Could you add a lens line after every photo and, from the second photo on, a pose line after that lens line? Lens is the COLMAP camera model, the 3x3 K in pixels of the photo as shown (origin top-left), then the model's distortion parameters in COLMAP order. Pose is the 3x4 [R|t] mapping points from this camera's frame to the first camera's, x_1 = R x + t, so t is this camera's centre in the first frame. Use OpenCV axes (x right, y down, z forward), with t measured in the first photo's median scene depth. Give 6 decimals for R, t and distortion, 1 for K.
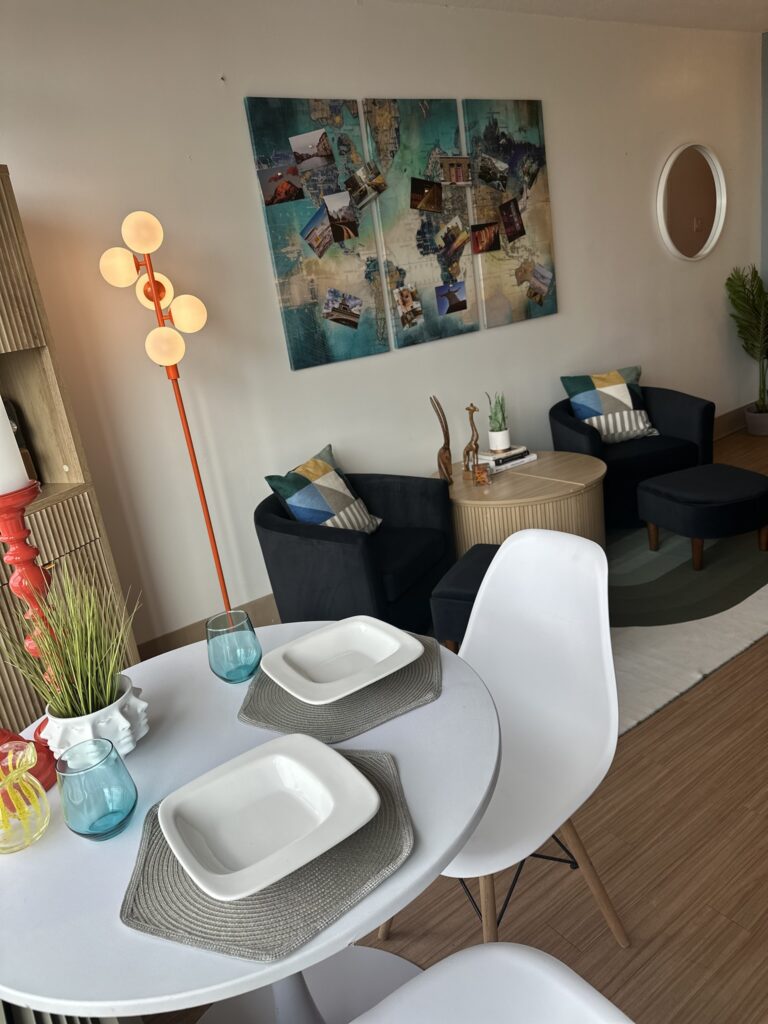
lens RADIAL K [[720.8, 0, 376.1], [0, 720.8, 519.5], [0, 0, 1]] dist [0.044411, -0.050894]
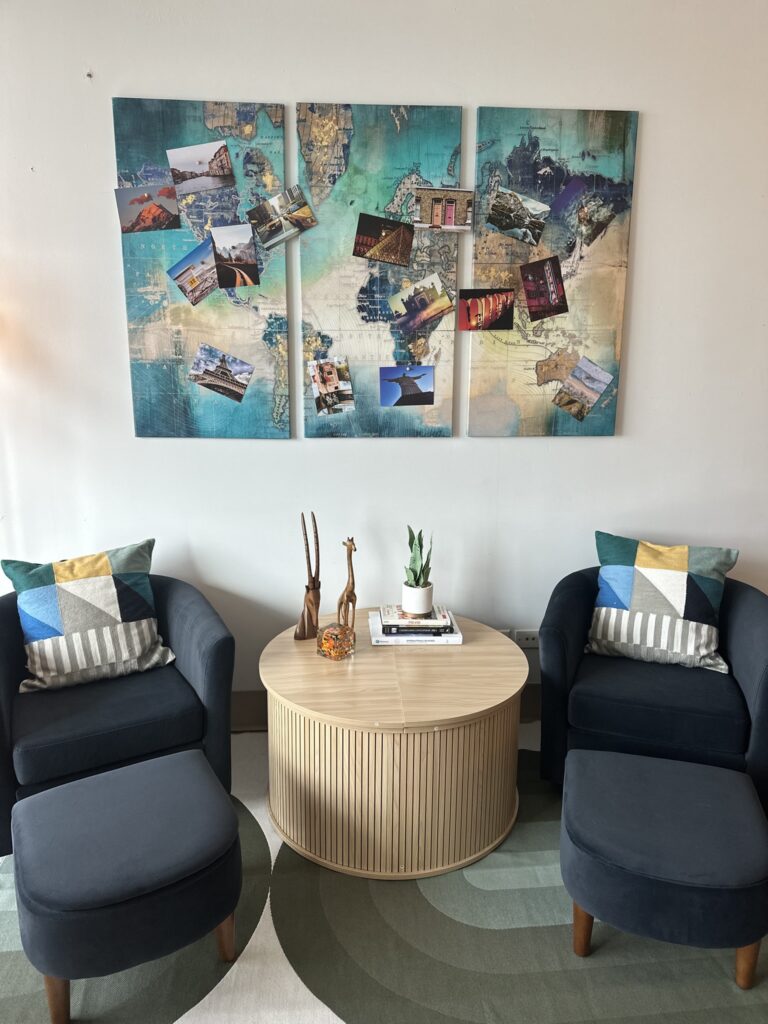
lens RADIAL K [[720.8, 0, 384.4], [0, 720.8, 516.2], [0, 0, 1]] dist [0.044411, -0.050894]
pose [[0.835317, 0.276683, -0.475070, 0.470421], [-0.287337, 0.956428, 0.051802, -0.221376], [0.468703, 0.093234, 0.878422, 0.396982]]
